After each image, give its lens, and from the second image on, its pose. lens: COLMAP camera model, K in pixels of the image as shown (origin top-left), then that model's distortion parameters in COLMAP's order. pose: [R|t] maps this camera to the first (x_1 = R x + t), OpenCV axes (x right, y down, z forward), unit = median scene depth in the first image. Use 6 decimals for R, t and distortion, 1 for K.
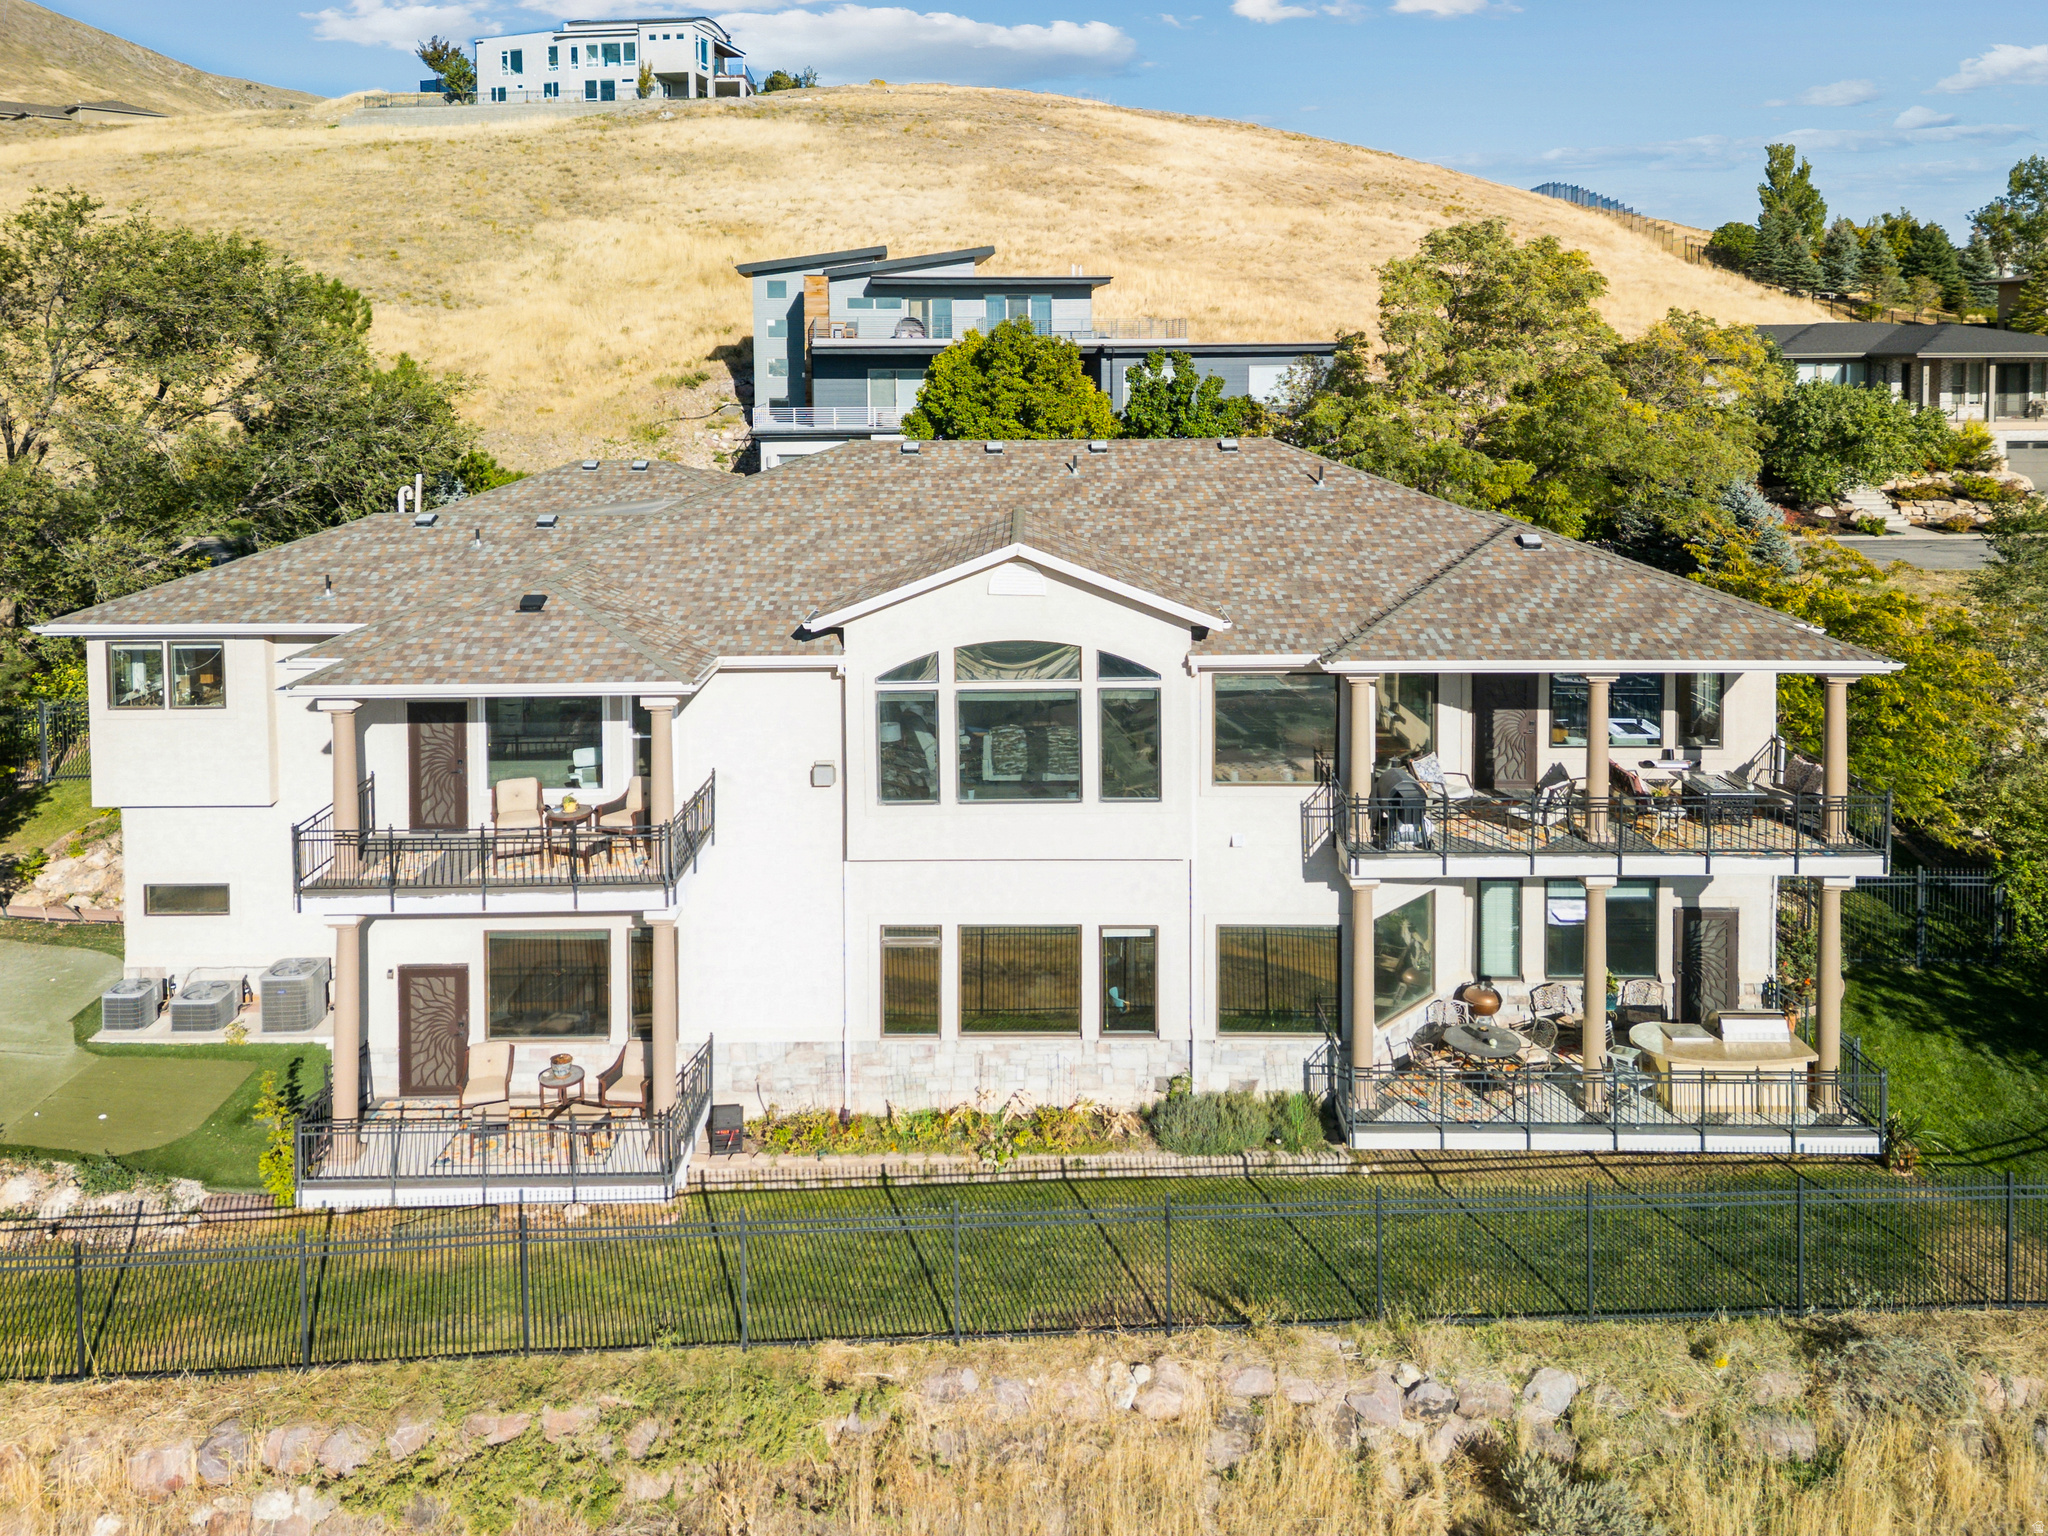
lens RADIAL K [[1425.7, 0, 1020.4], [0, 1425.7, 431.3], [0, 0, 1]] dist [0.027955, -0.005121]
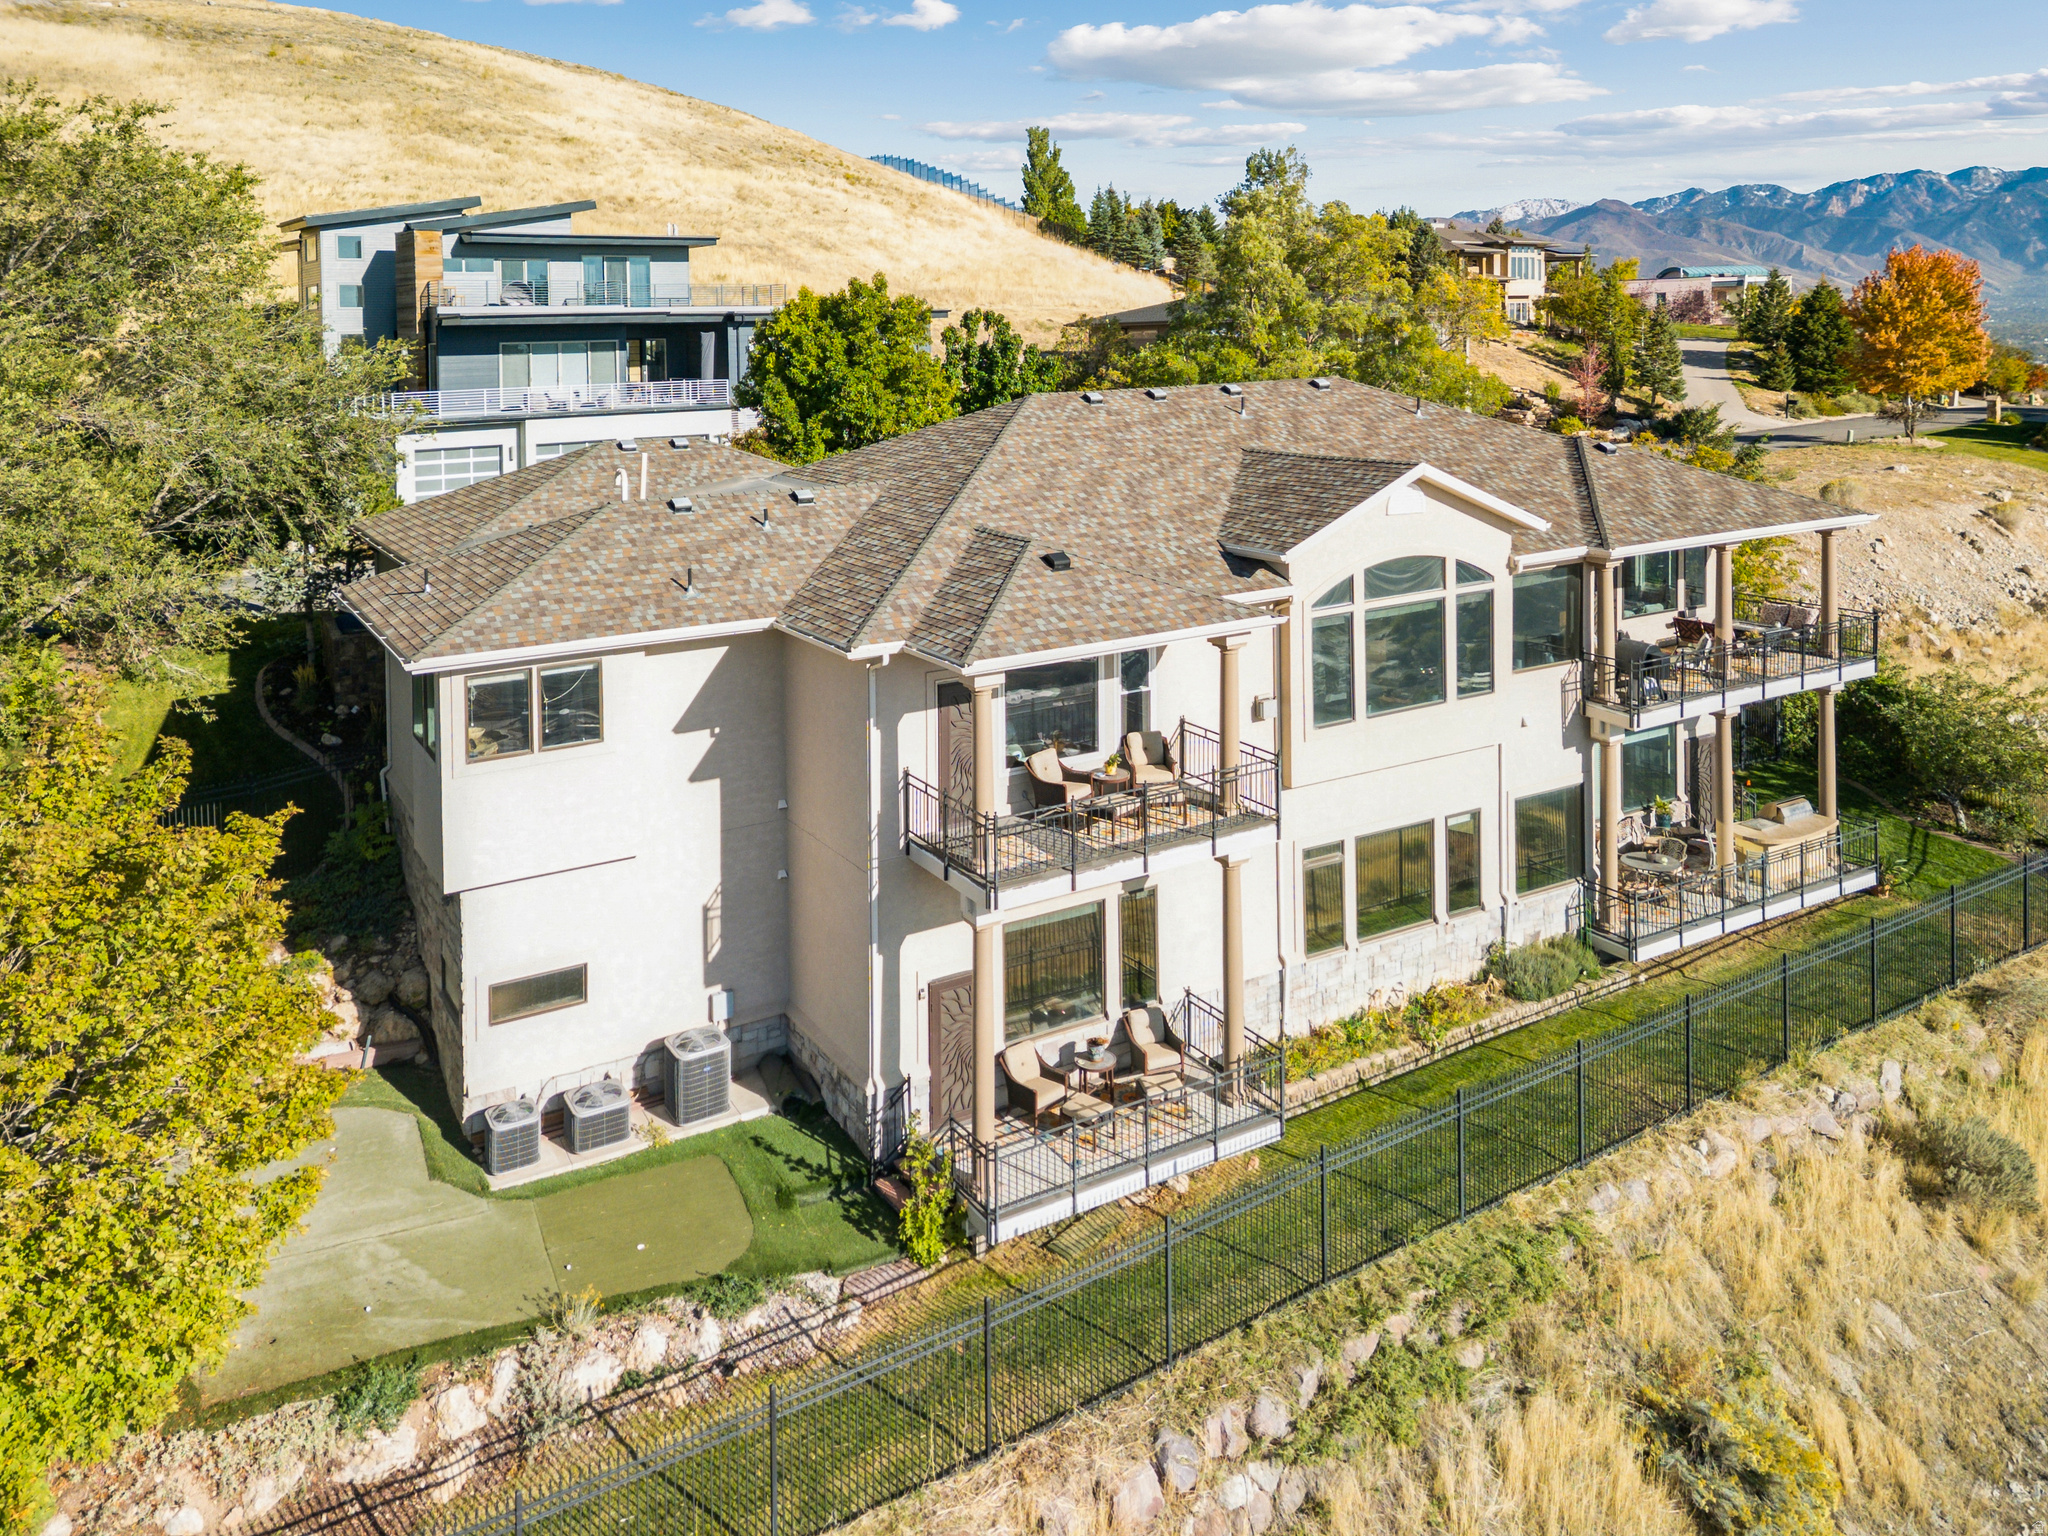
lens RADIAL K [[1600.2, 0, 1028.2], [0, 1600.2, 363.7], [0, 0, 1]] dist [0.021023, 0.005404]
pose [[0.859729, -0.030181, 0.509858, -0.831567], [0.048284, 0.998585, -0.022306, 0.011243], [-0.508463, 0.043795, 0.859969, 0.087982]]
